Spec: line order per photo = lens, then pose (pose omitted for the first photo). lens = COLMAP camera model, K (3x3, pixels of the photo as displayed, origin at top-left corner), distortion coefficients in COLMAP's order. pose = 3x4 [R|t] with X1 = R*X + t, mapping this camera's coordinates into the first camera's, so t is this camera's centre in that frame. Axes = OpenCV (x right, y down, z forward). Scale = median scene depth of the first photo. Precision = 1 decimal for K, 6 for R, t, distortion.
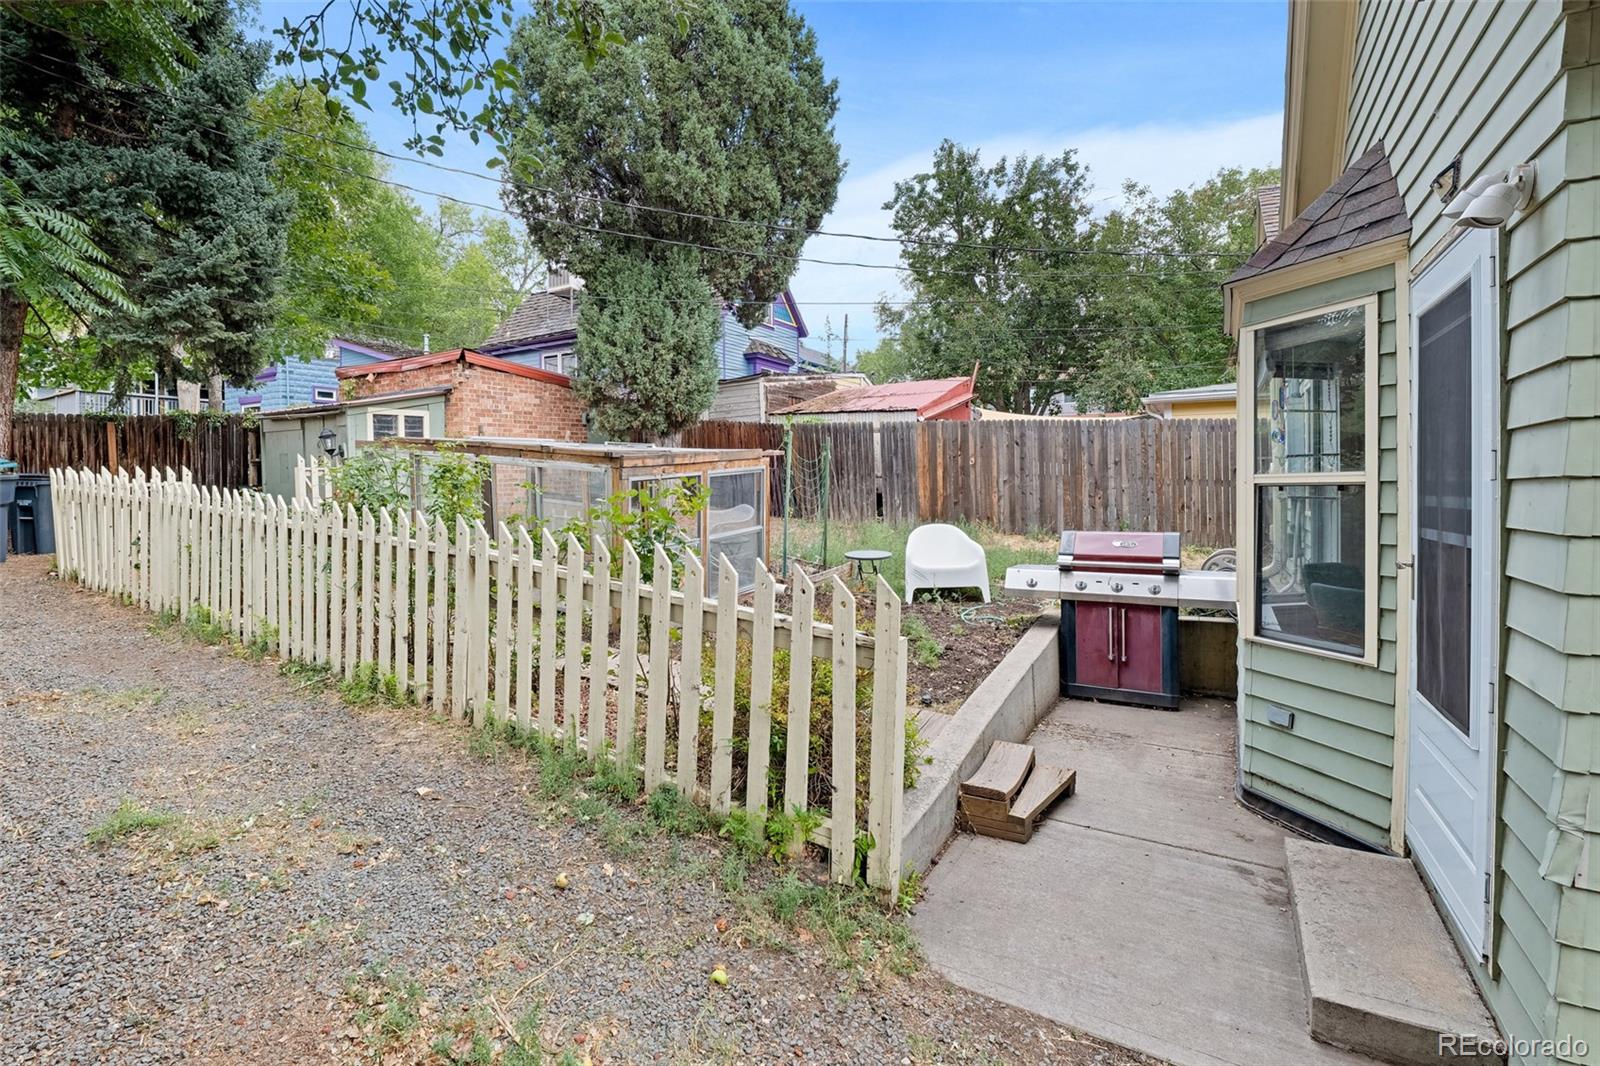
lens RADIAL K [[715.7, 0, 728.0], [0, 715.7, 496.0], [0, 0, 1]] dist [-0.009778, -0.004160]
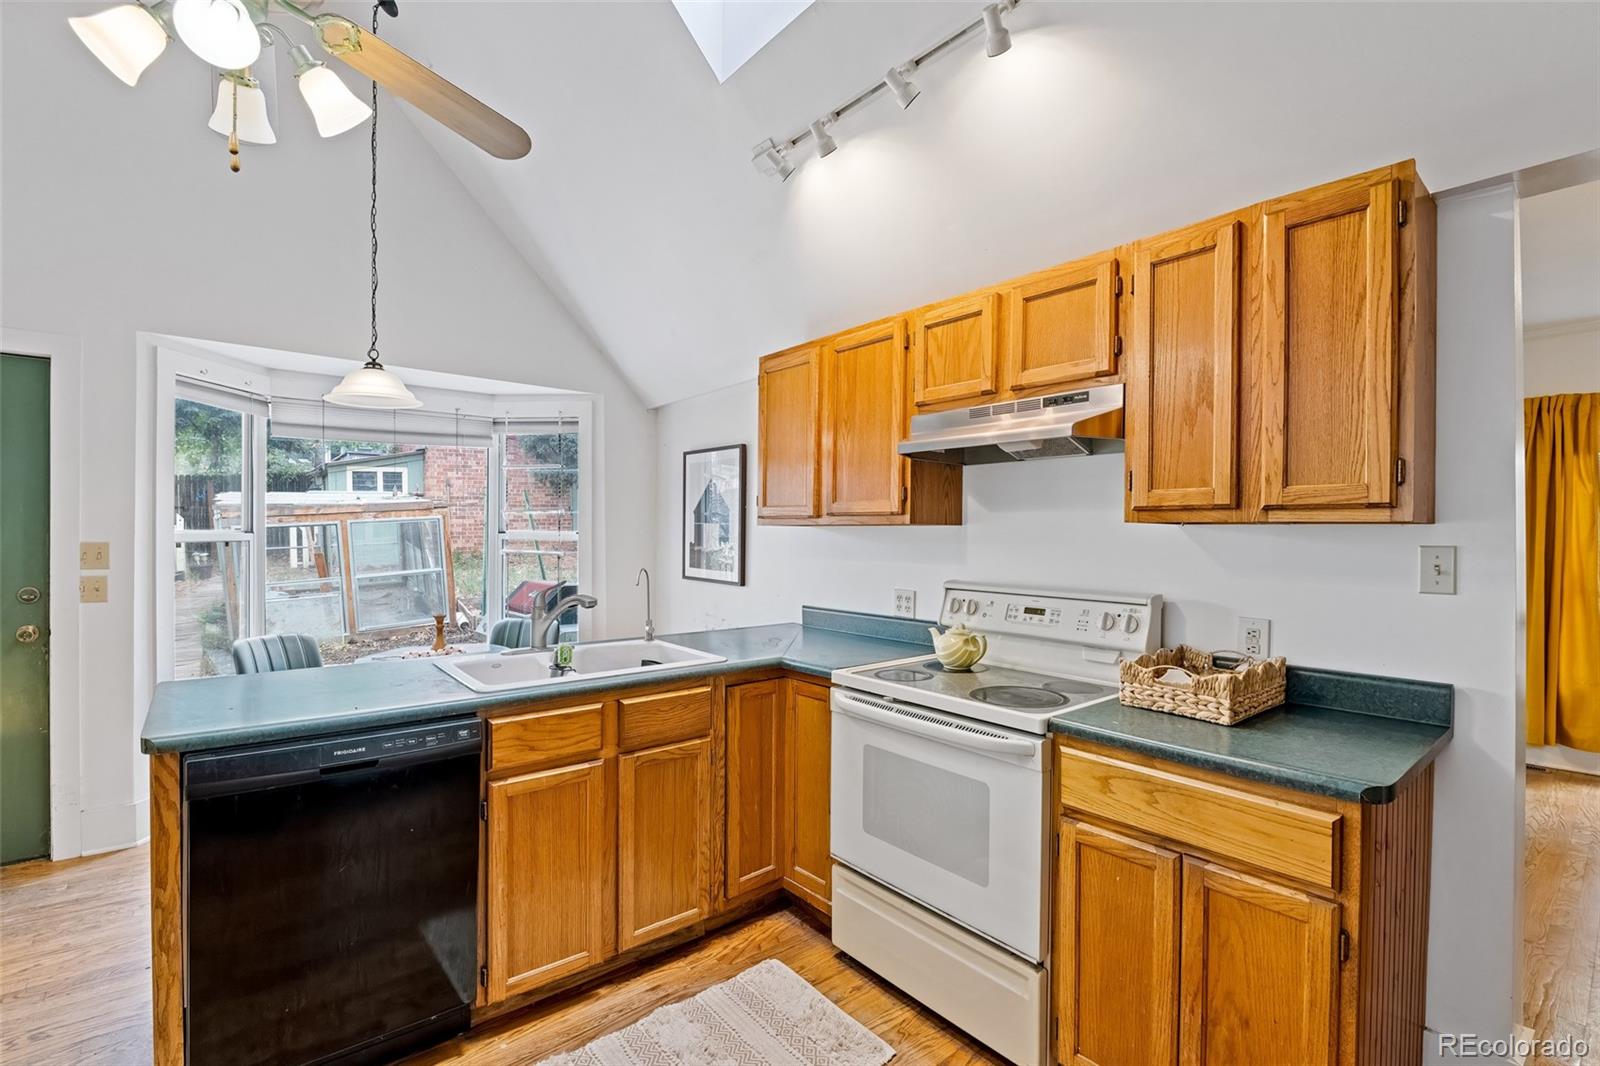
lens RADIAL K [[715.7, 0, 794.9], [0, 715.7, 539.1], [0, 0, 1]] dist [-0.009778, -0.004160]
pose [[0.952444, 0.013904, -0.304396, 0.573691], [-0.013511, 0.999903, 0.003397, -0.010398], [0.304414, 0.000877, 0.952540, 0.045162]]
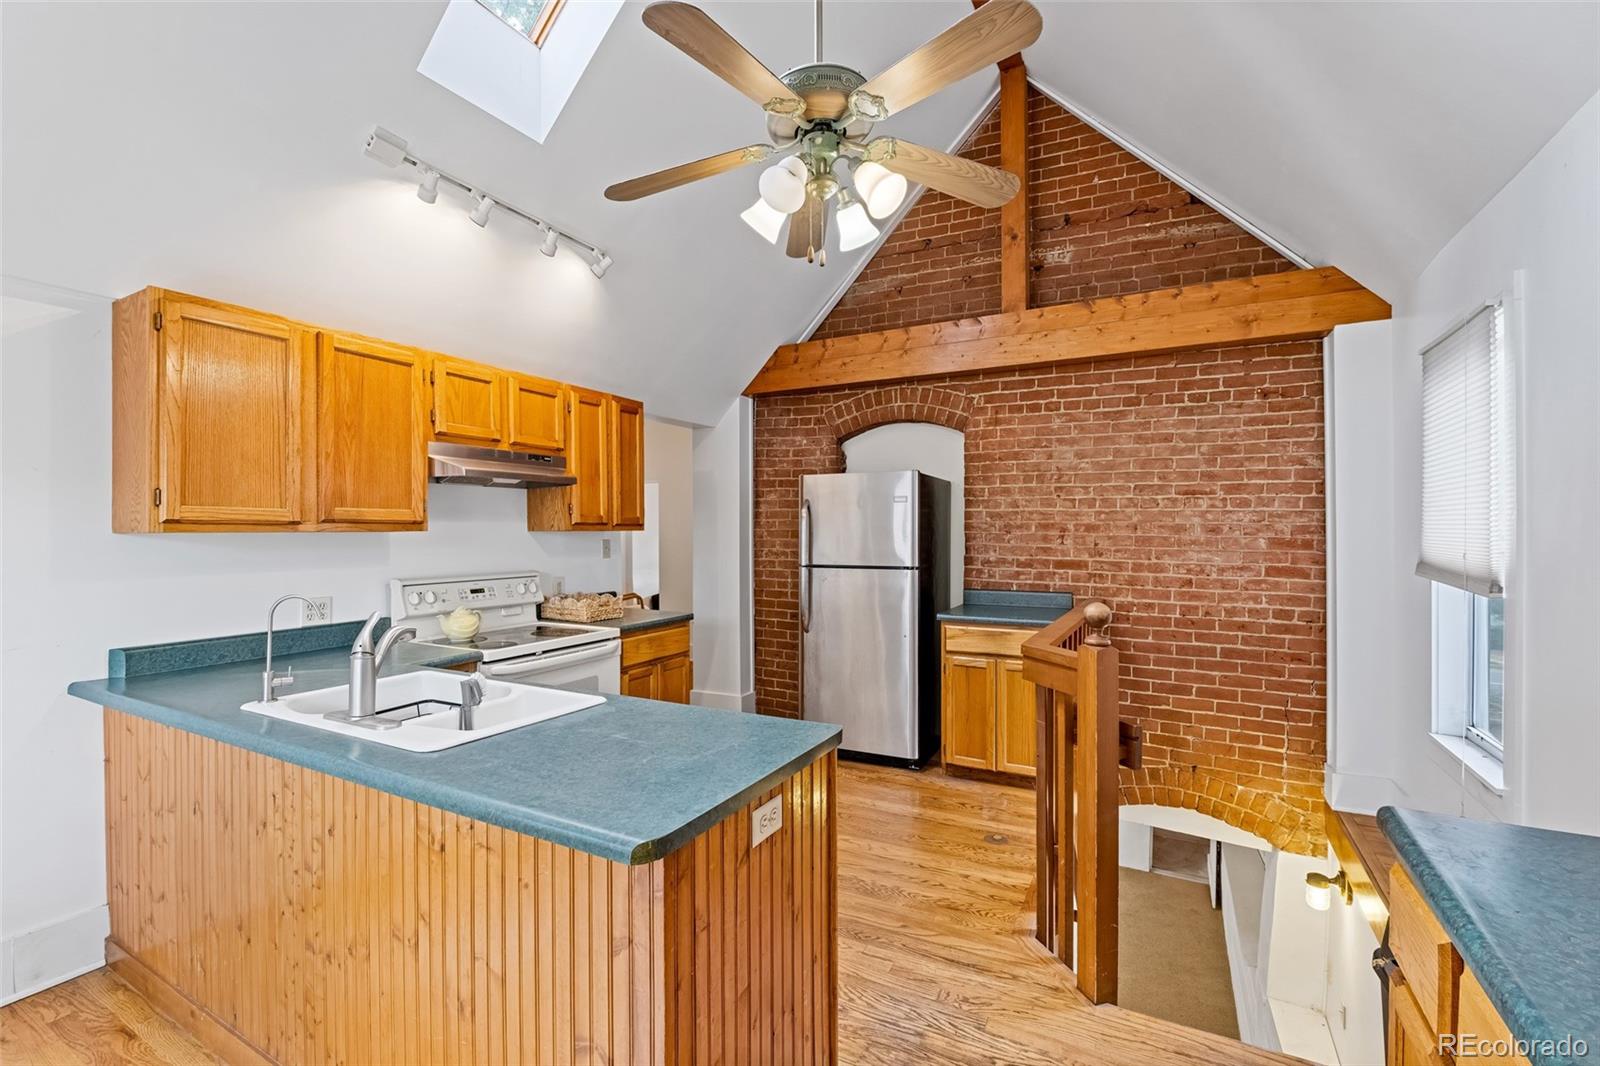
lens RADIAL K [[715.7, 0, 800.2], [0, 715.7, 530.4], [0, 0, 1]] dist [-0.009778, -0.004160]
pose [[-0.088590, 0.004946, 0.996056, 0.242575], [0.011038, 0.999931, -0.003983, -0.012668], [-0.996007, 0.010641, -0.088638, 0.163300]]
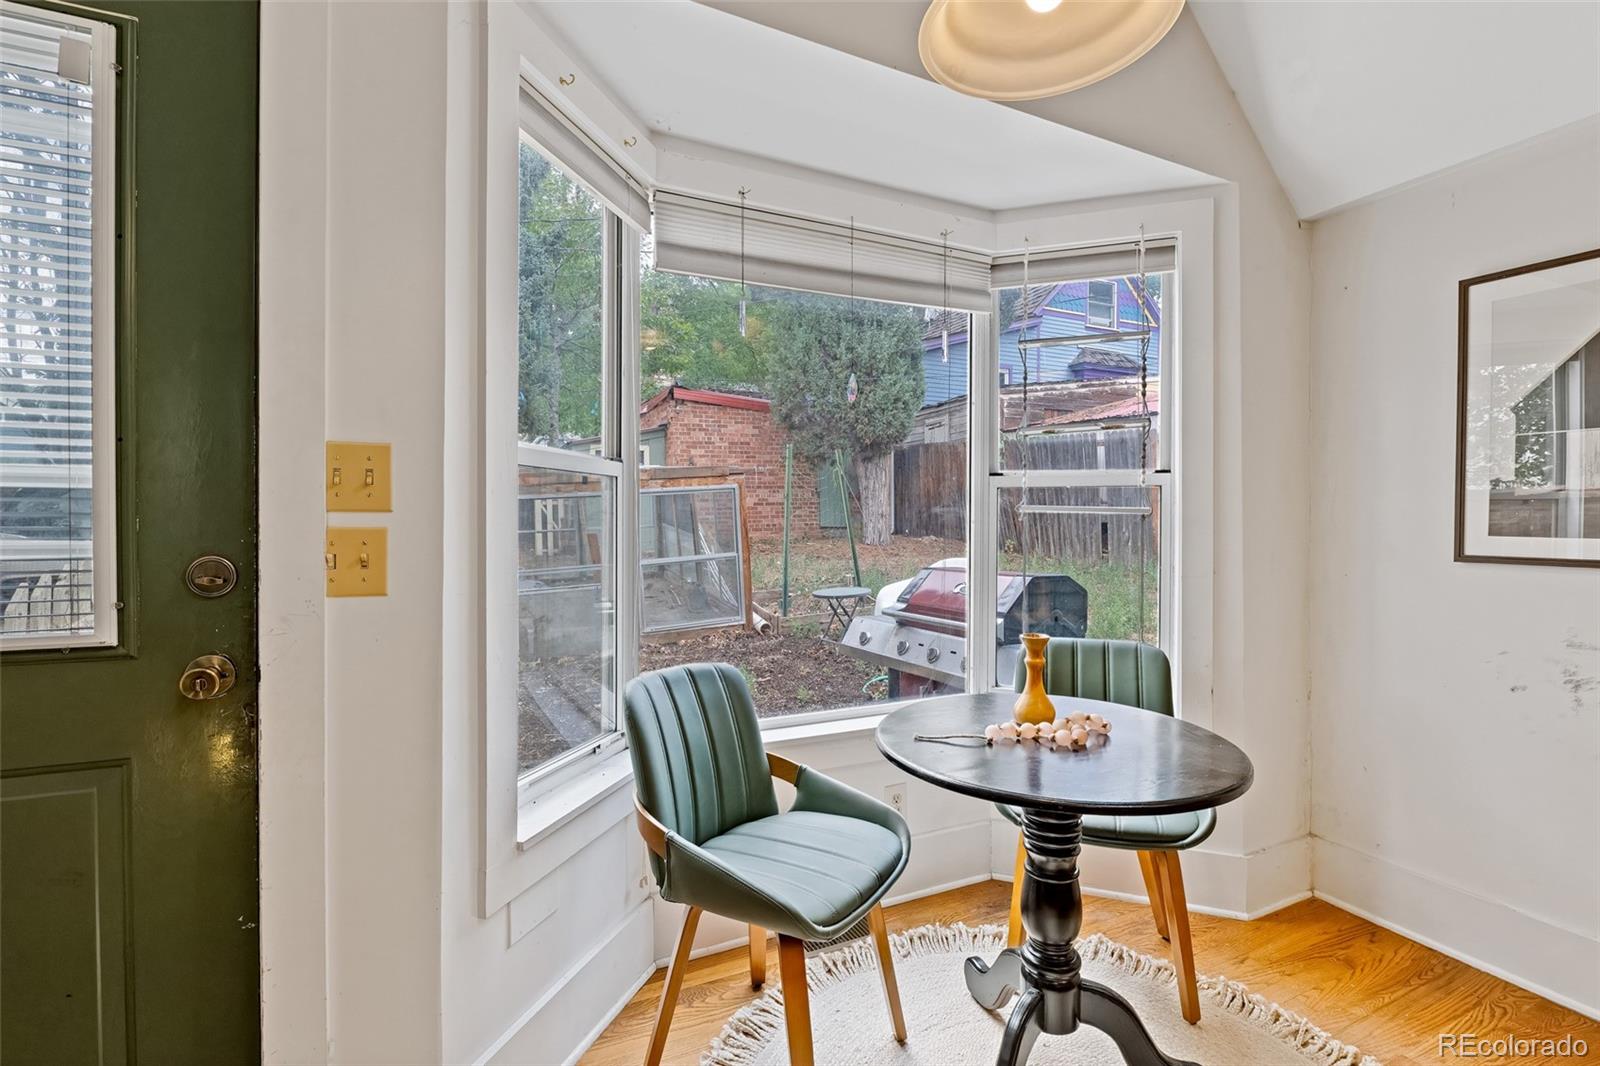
lens RADIAL K [[715.7, 0, 795.0], [0, 715.7, 532.0], [0, 0, 1]] dist [-0.009778, -0.004160]
pose [[0.858968, 0.011579, -0.511898, 0.335519], [-0.012293, 0.999922, 0.001989, 0.008597], [0.511881, 0.004584, 0.859044, 0.168738]]
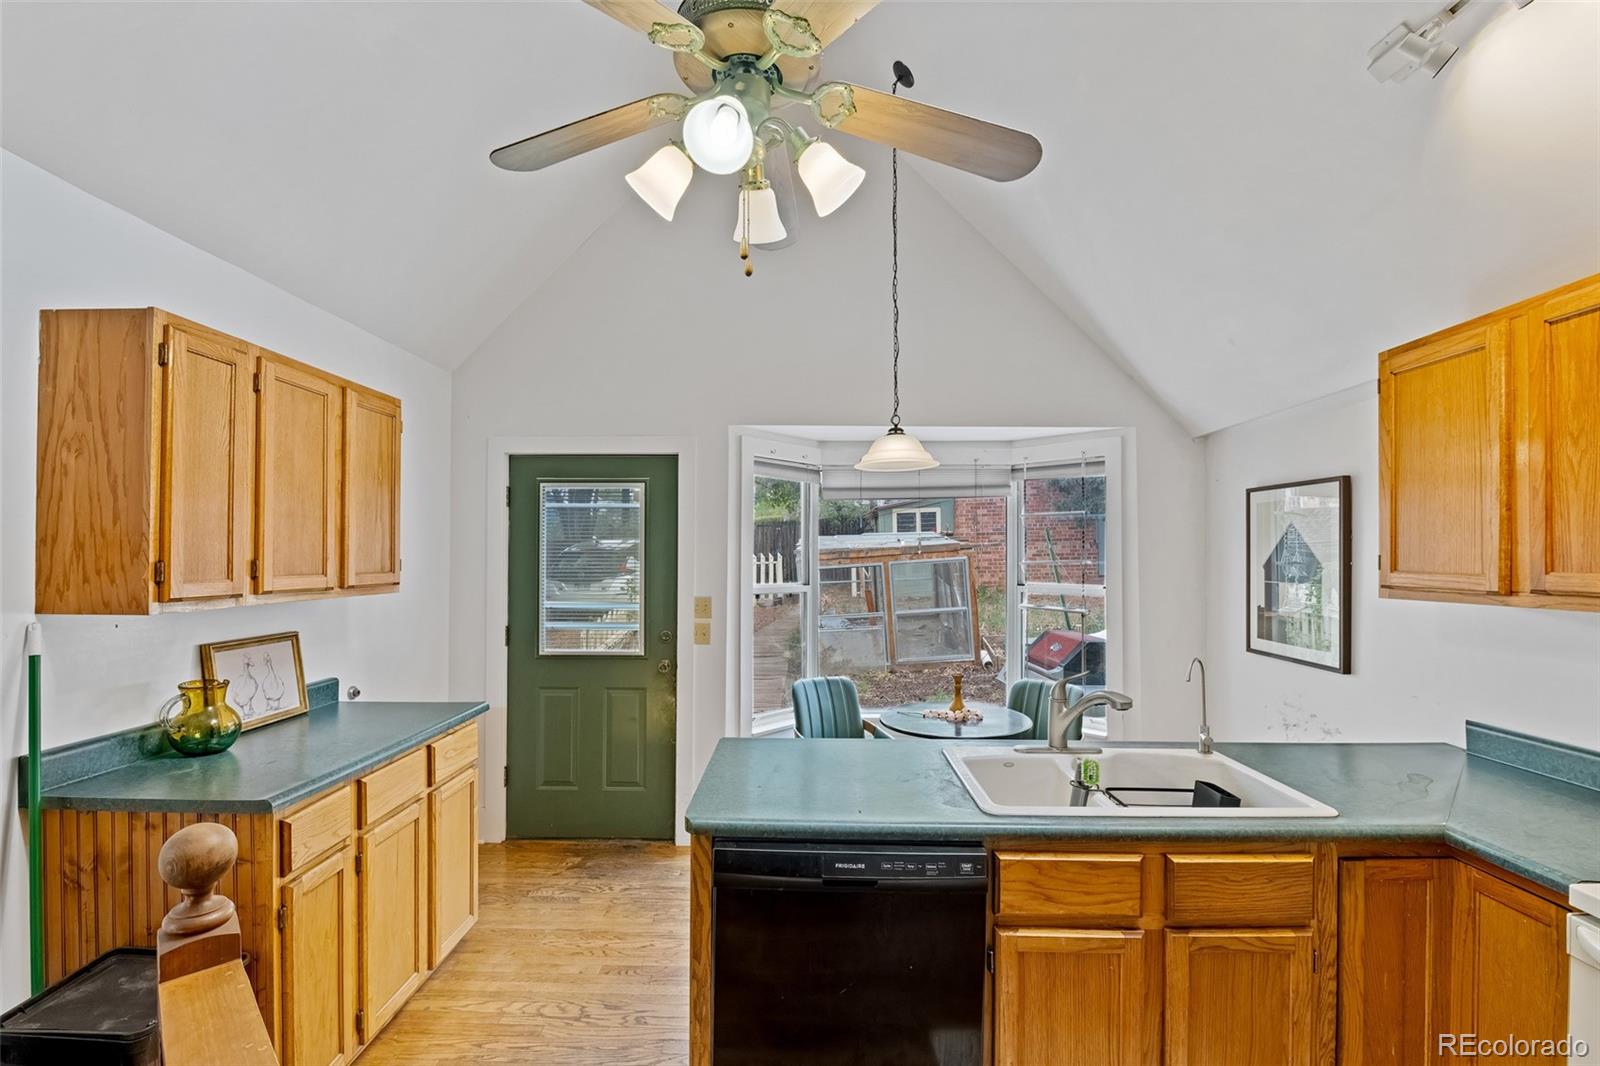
lens RADIAL K [[715.7, 0, 793.0], [0, 715.7, 547.6], [0, 0, 1]] dist [-0.009778, -0.004160]
pose [[0.527212, -0.005335, -0.849717, 0.550891], [-0.012327, 0.999827, -0.013926, -0.024620], [0.849644, 0.017817, 0.527055, 0.077133]]
